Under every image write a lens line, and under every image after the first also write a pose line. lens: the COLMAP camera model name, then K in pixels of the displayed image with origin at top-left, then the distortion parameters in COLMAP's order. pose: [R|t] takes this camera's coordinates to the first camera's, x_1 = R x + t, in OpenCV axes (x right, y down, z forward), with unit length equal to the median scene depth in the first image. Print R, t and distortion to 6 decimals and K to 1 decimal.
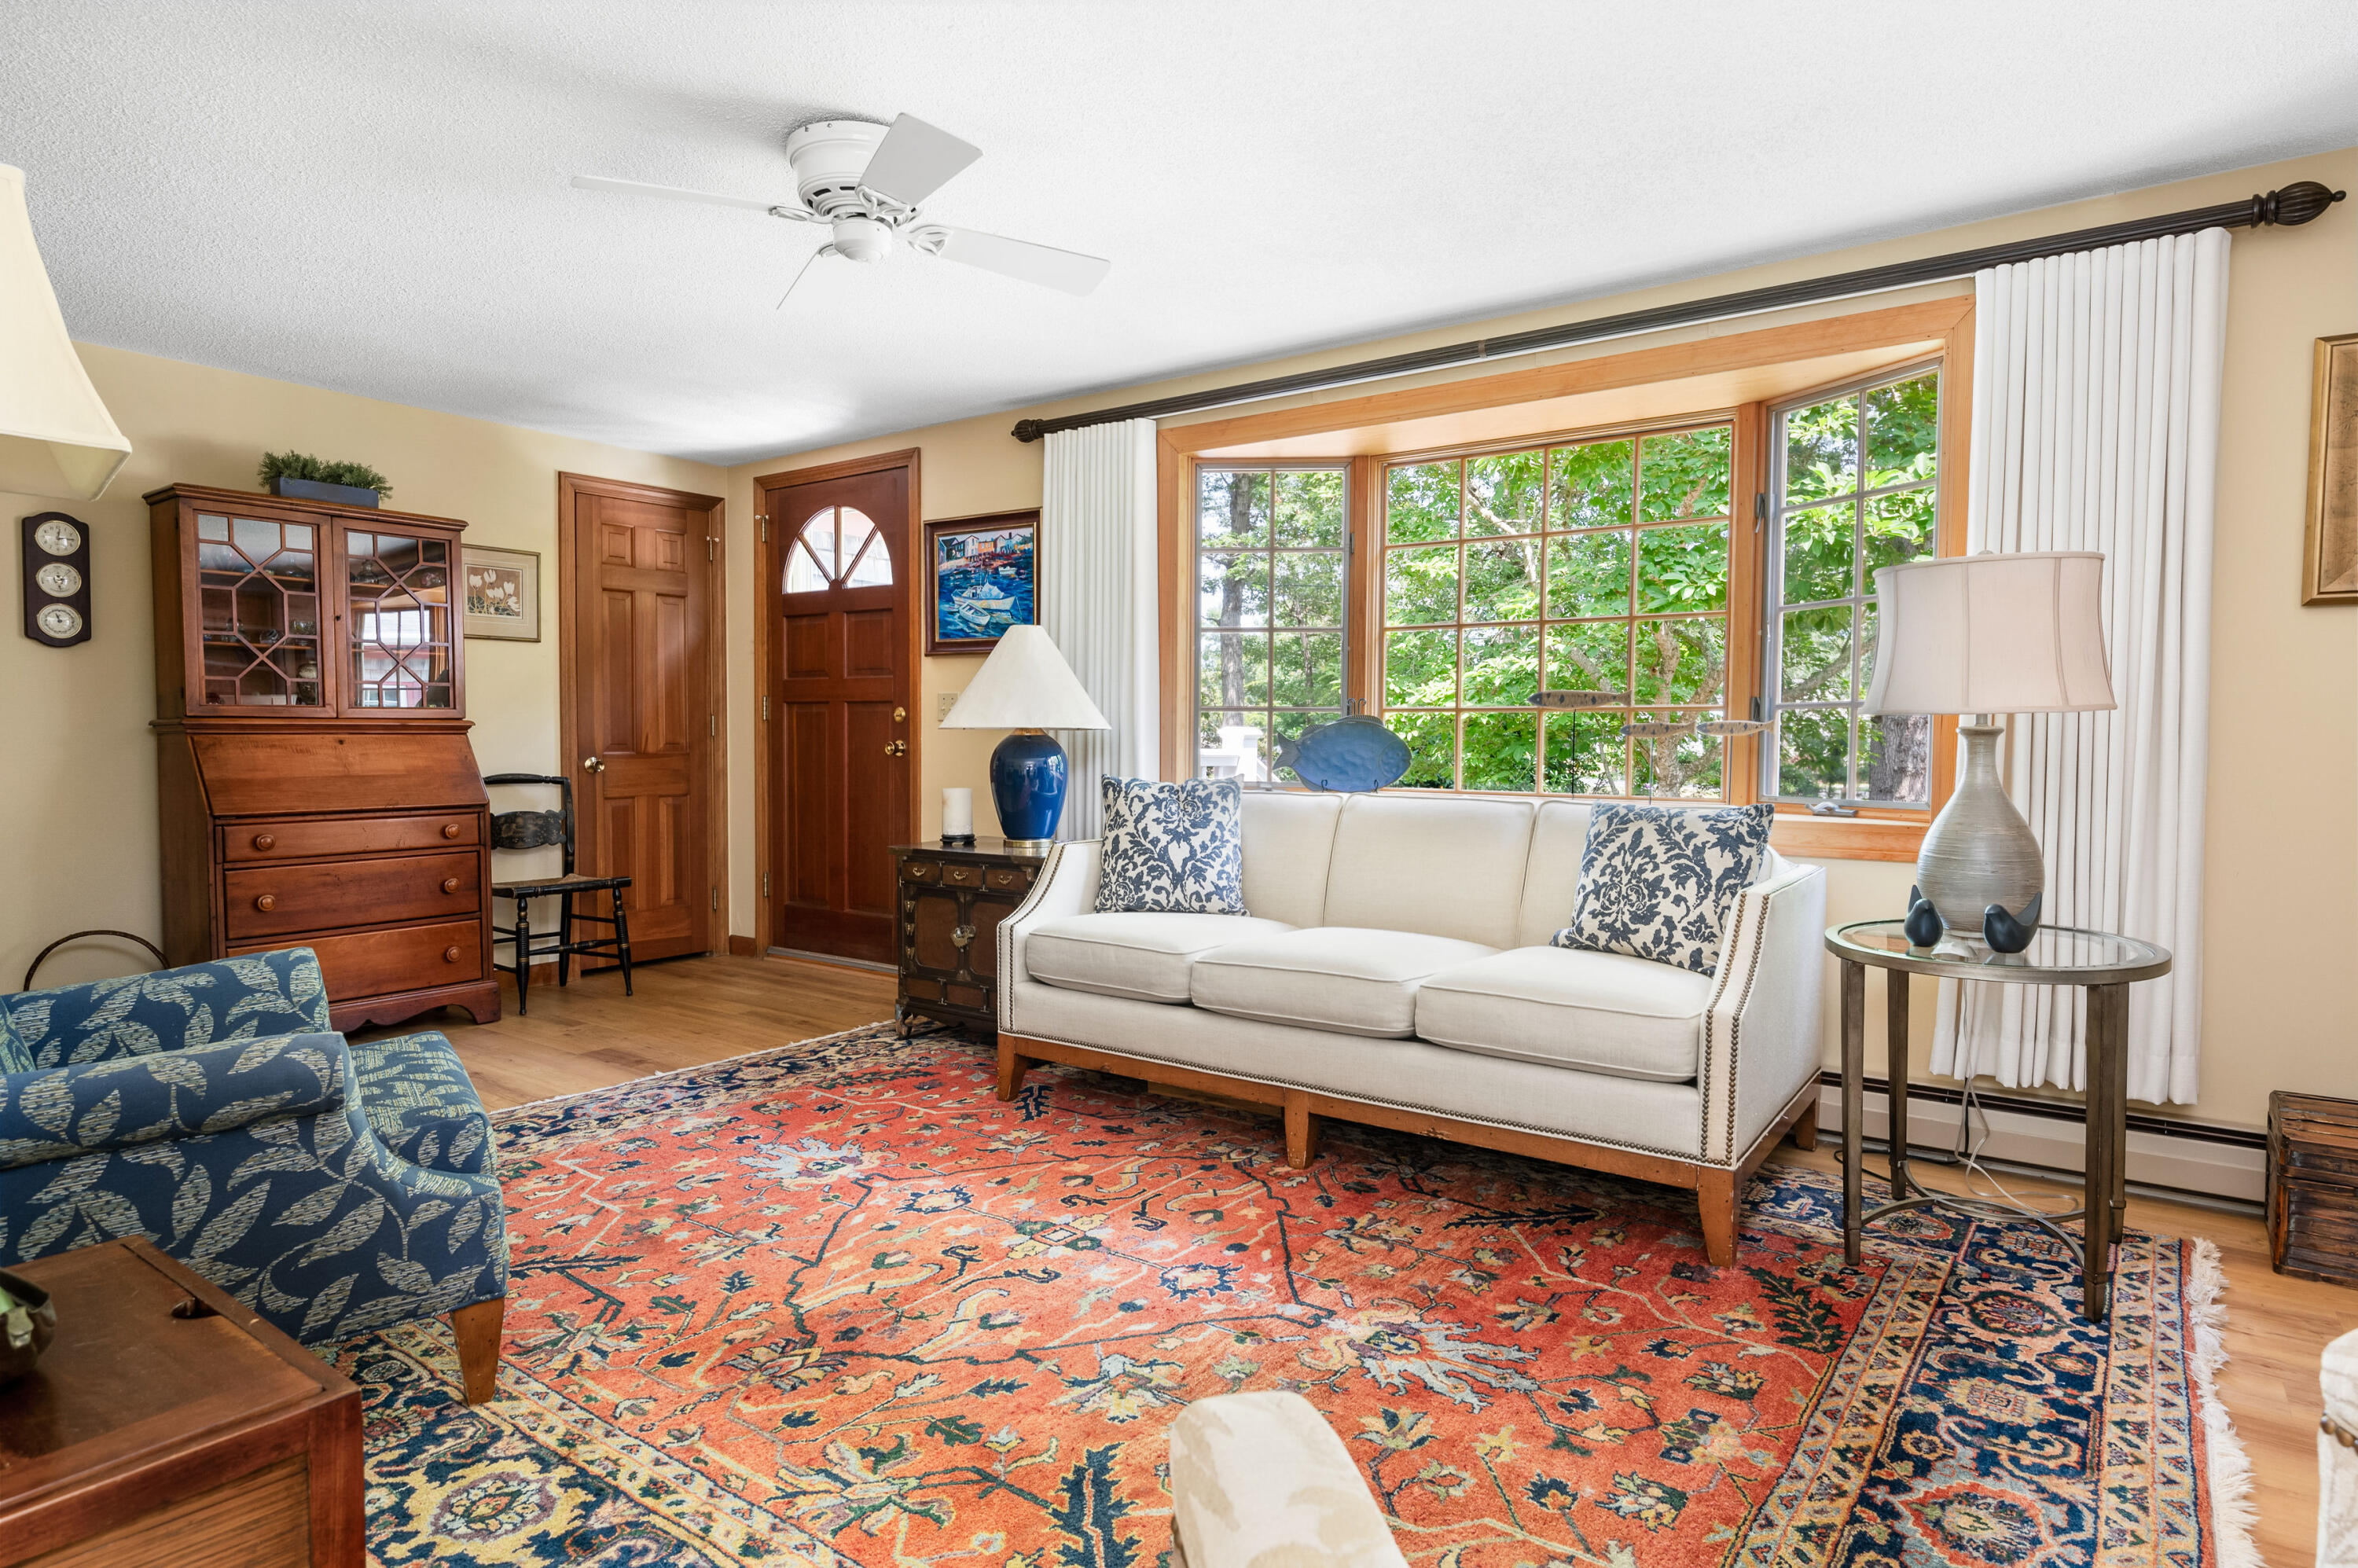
lens RADIAL K [[1325.2, 0, 1203.5], [0, 1325.2, 781.5], [0, 0, 1]] dist [-0.001682, -0.000482]
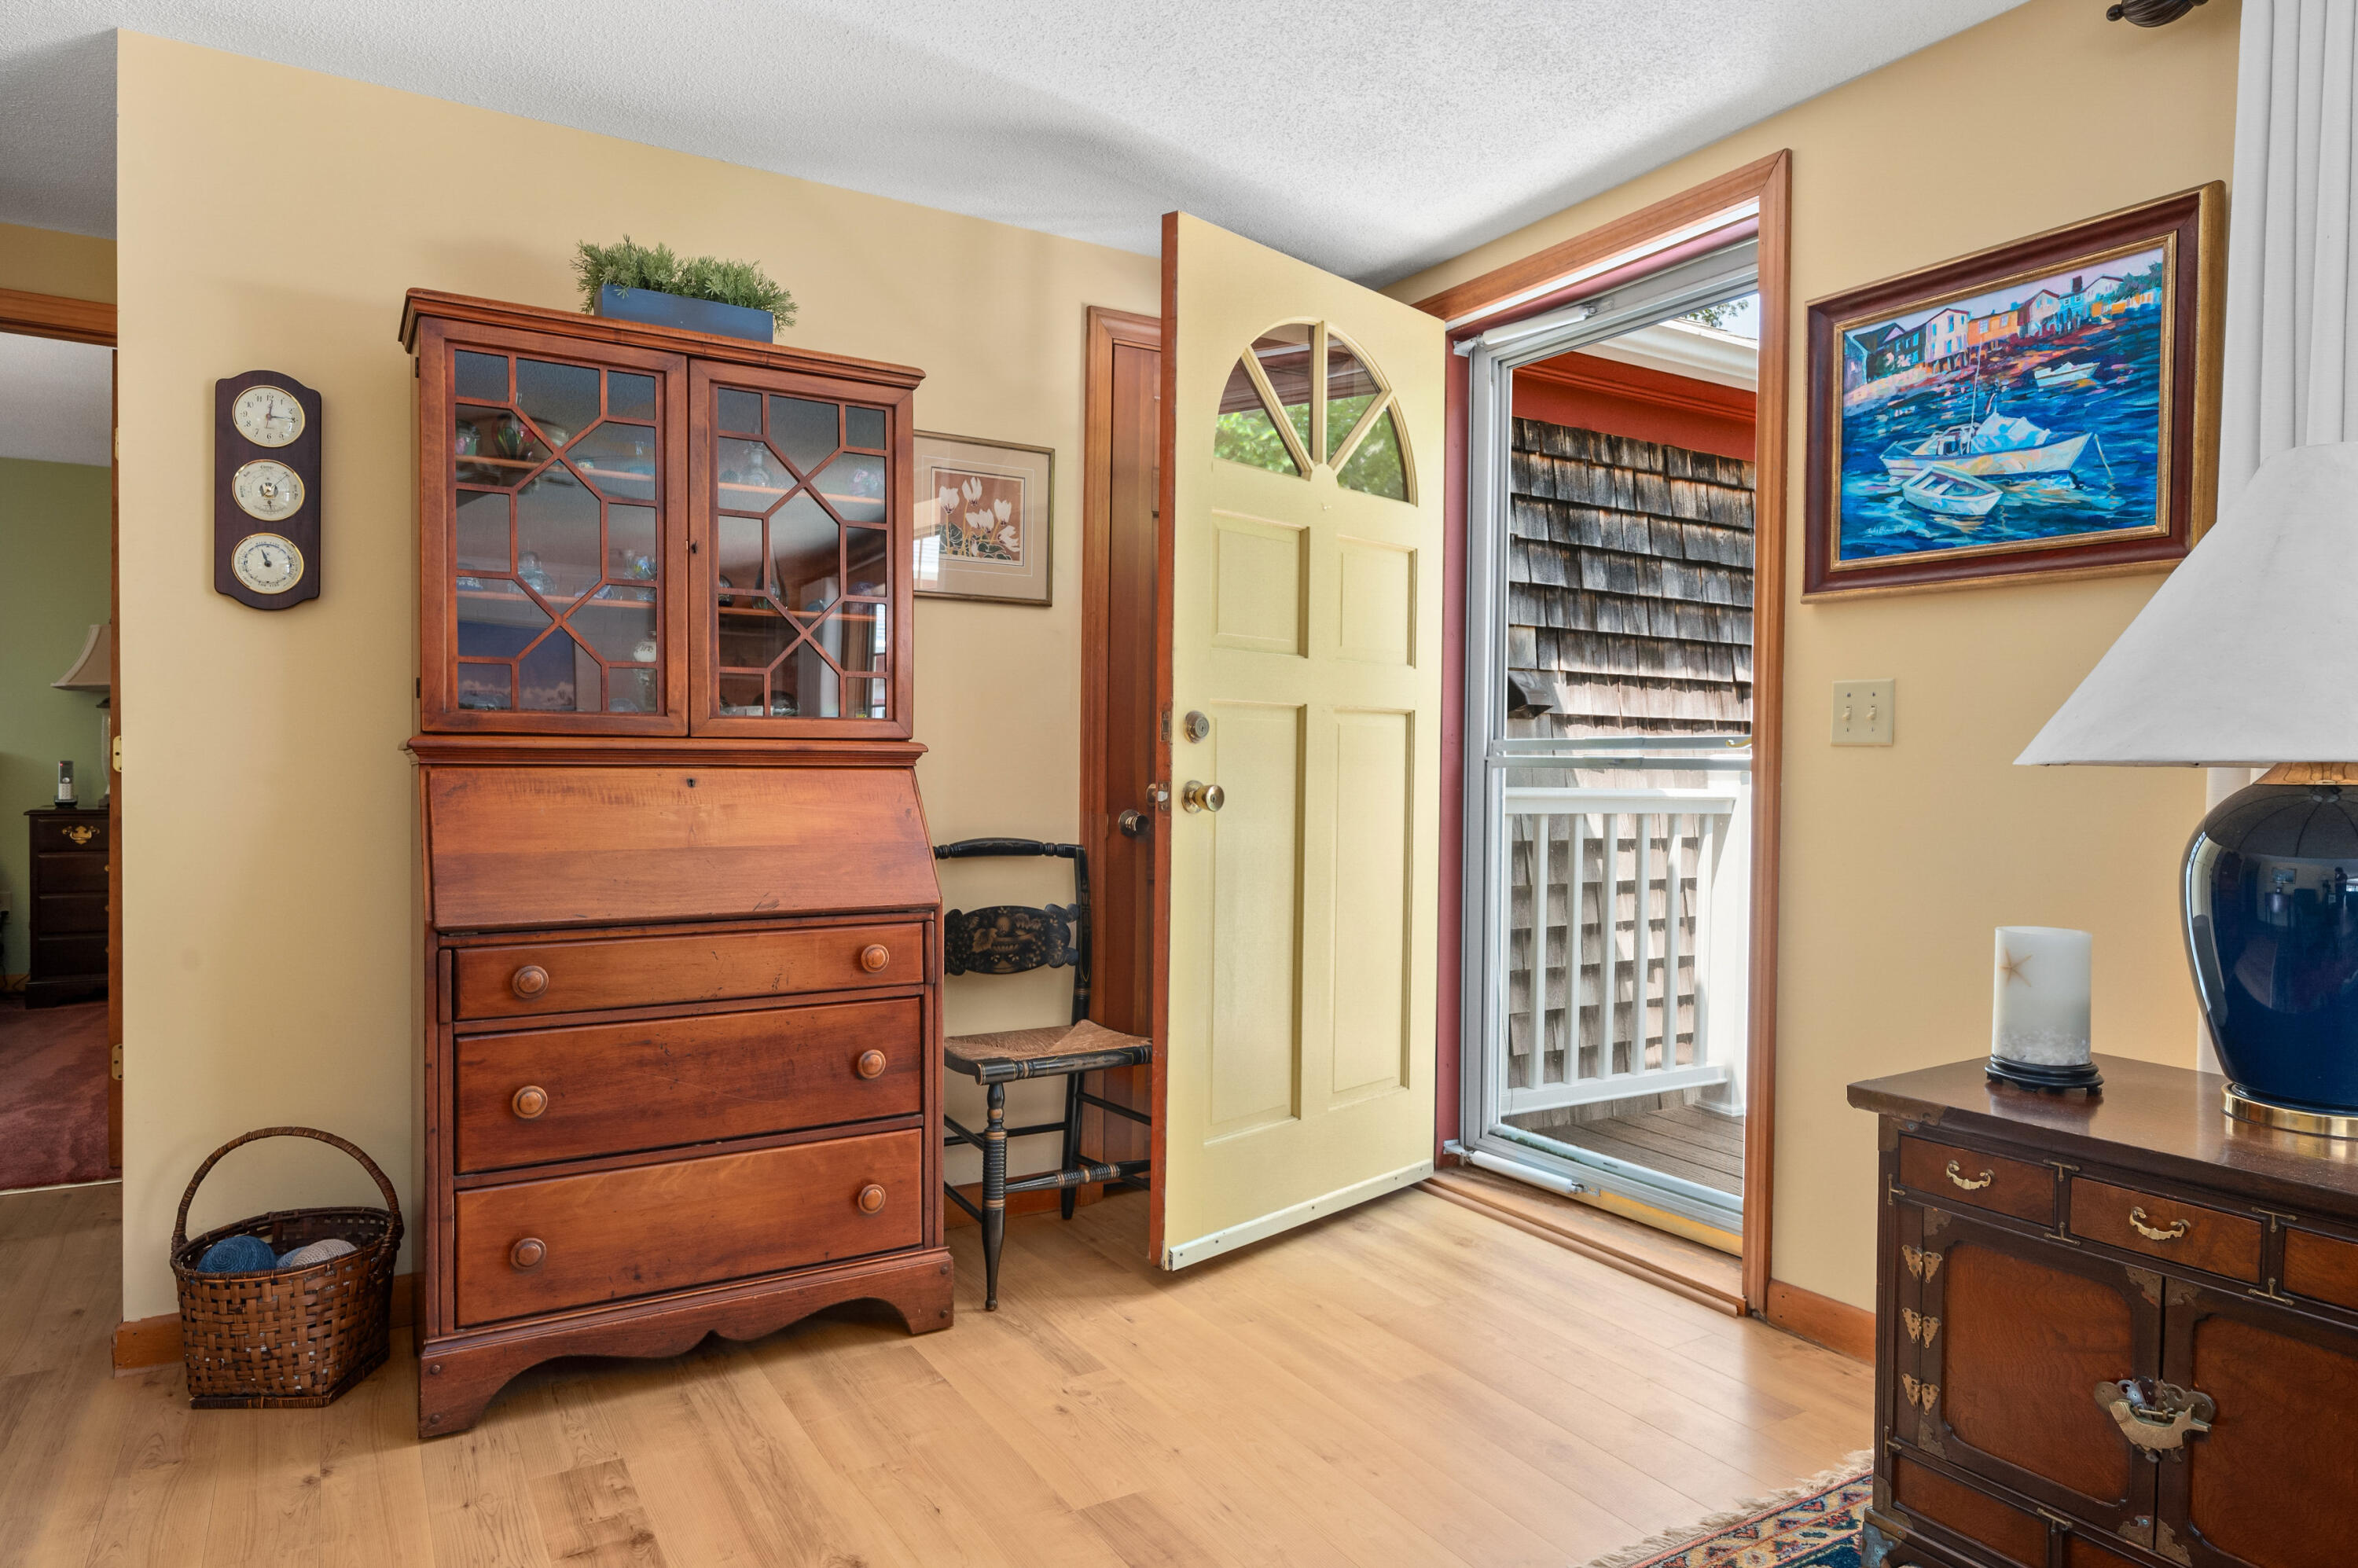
lens RADIAL K [[1432.8, 0, 1179.0], [0, 1432.8, 784.0], [0, 0, 1]] dist [-0.000162, -0.000900]
pose [[0.917954, 0.011326, -0.396526, -0.292998], [-0.020478, 0.999613, -0.018853, -0.026463], [0.396159, 0.025426, 0.917830, 0.654236]]
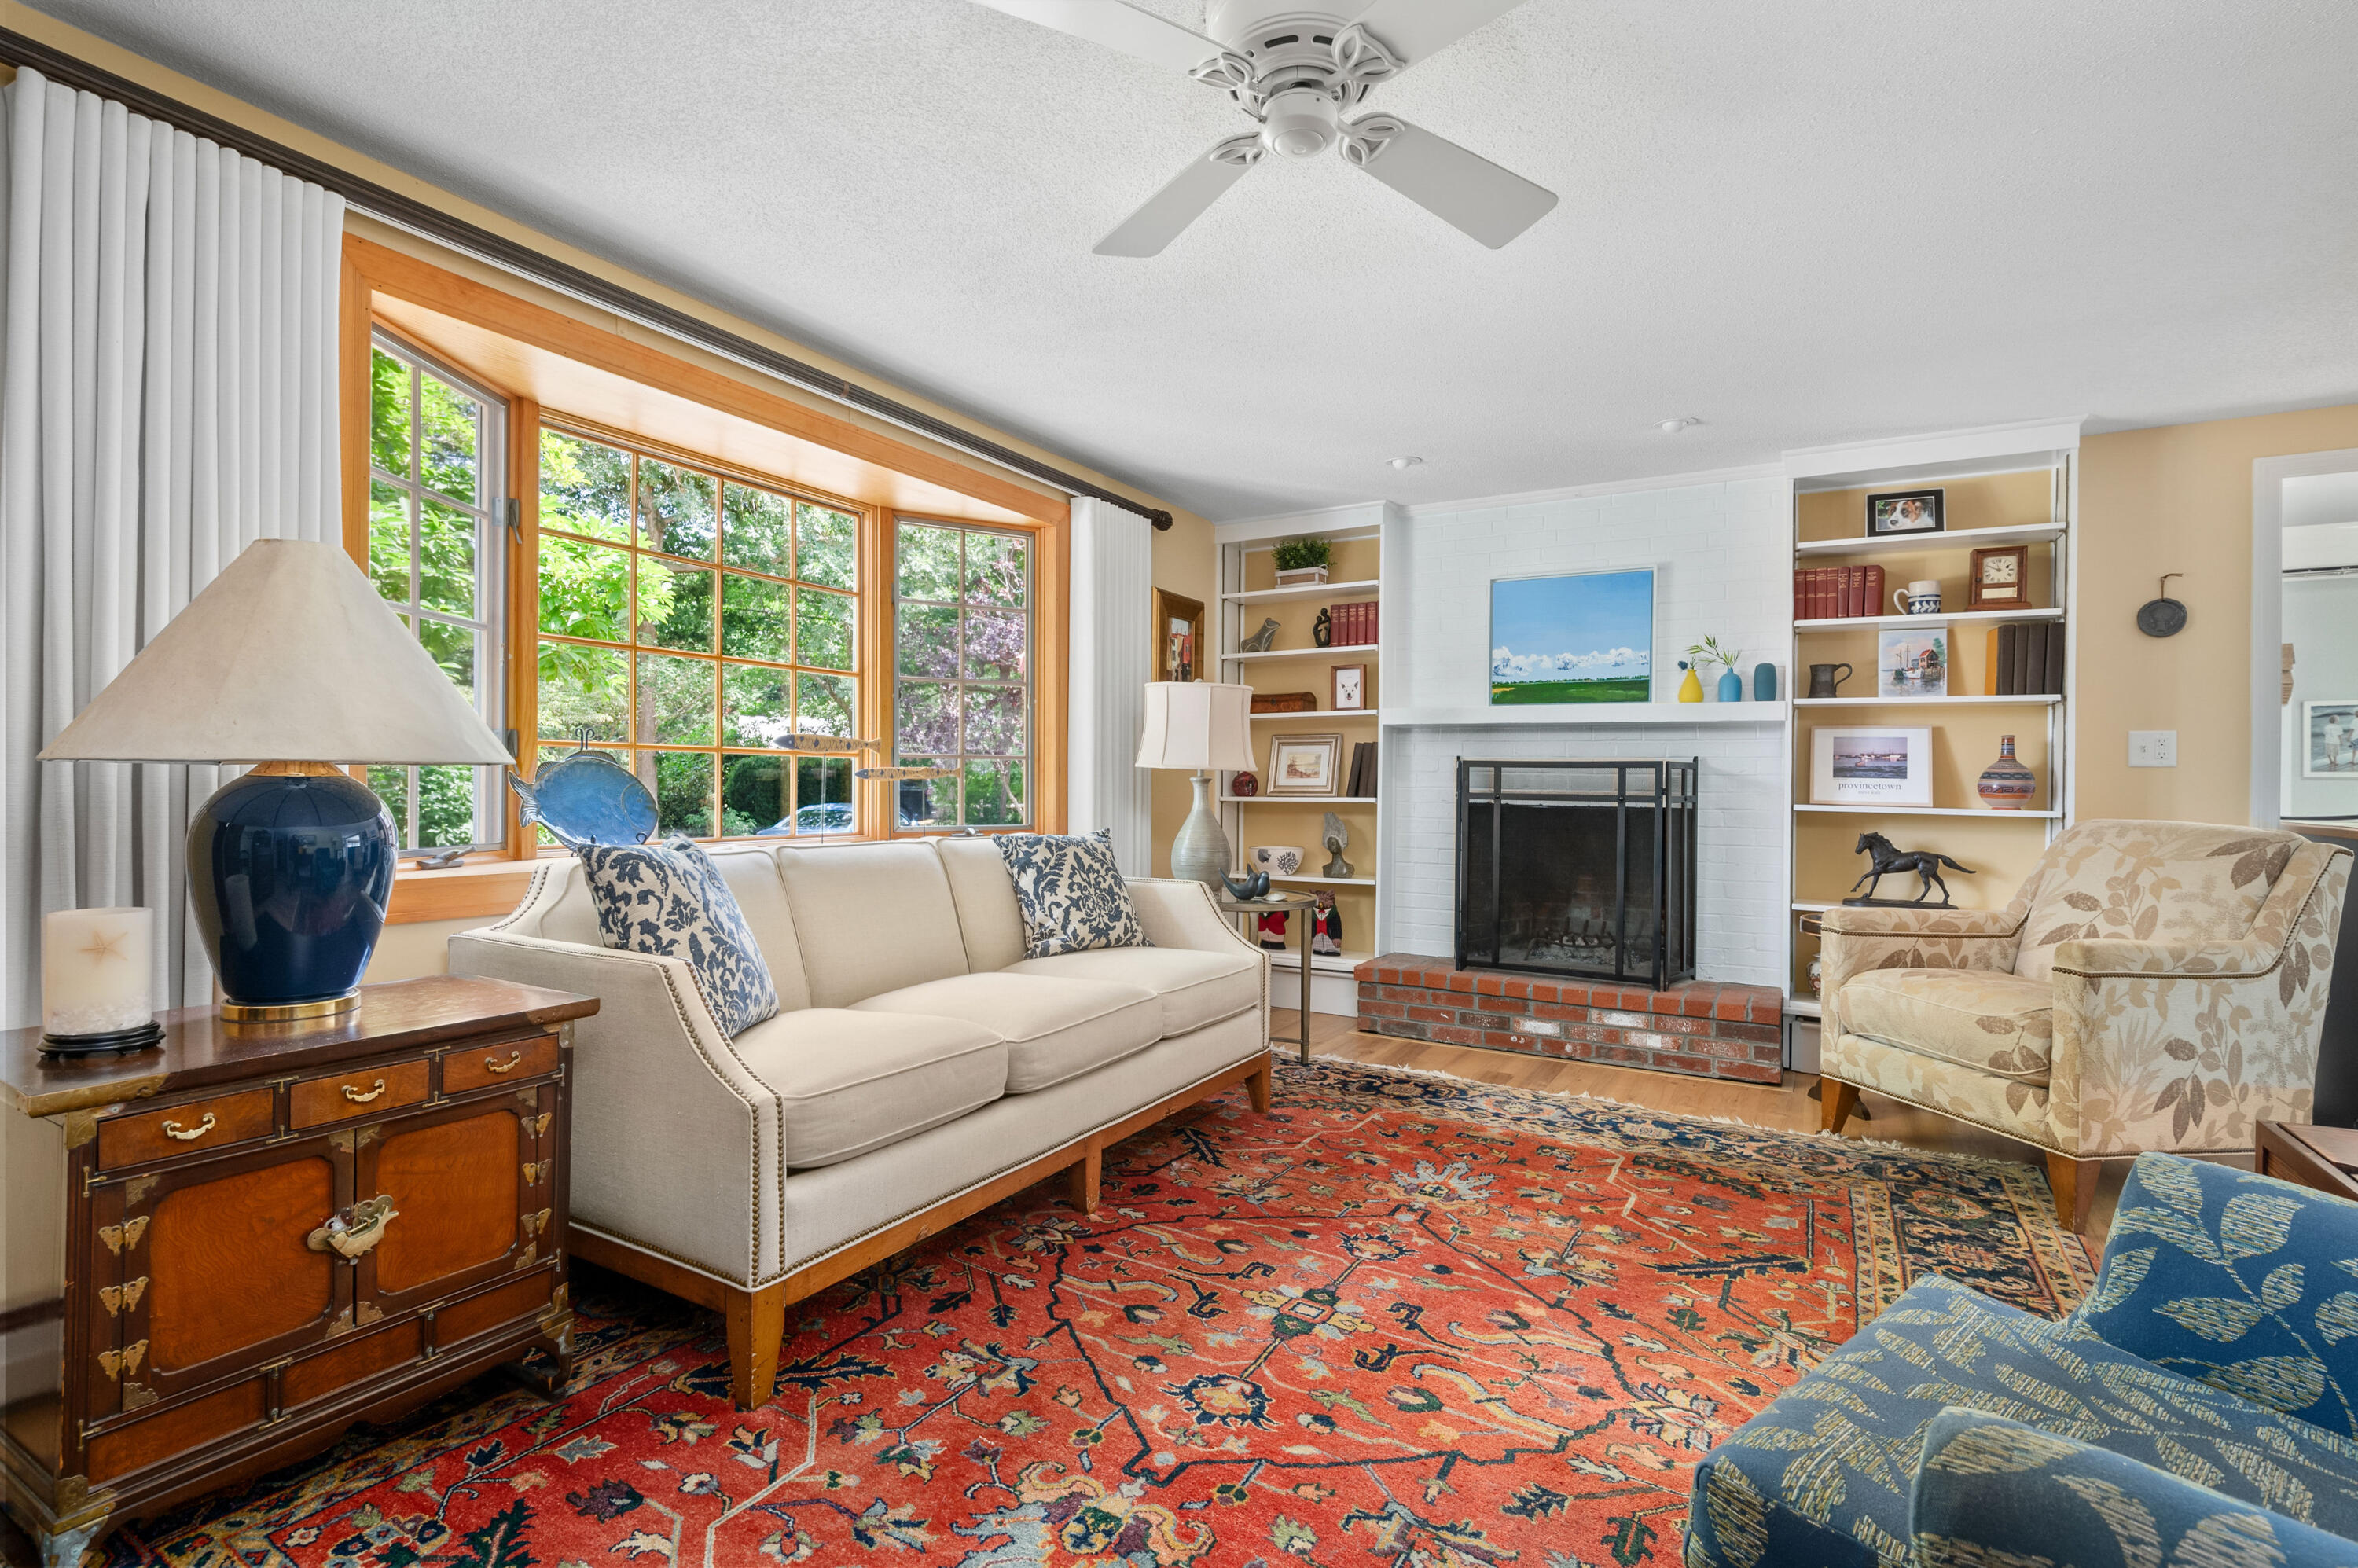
lens RADIAL K [[1109.6, 0, 1196.7], [0, 1109.6, 785.8], [0, 0, 1]] dist [0.000871, -0.000741]
pose [[-0.109090, -0.006971, 0.994007, -0.648709], [0.025549, 0.999625, 0.009814, -0.031757], [-0.993703, 0.026466, -0.108871, 0.842934]]
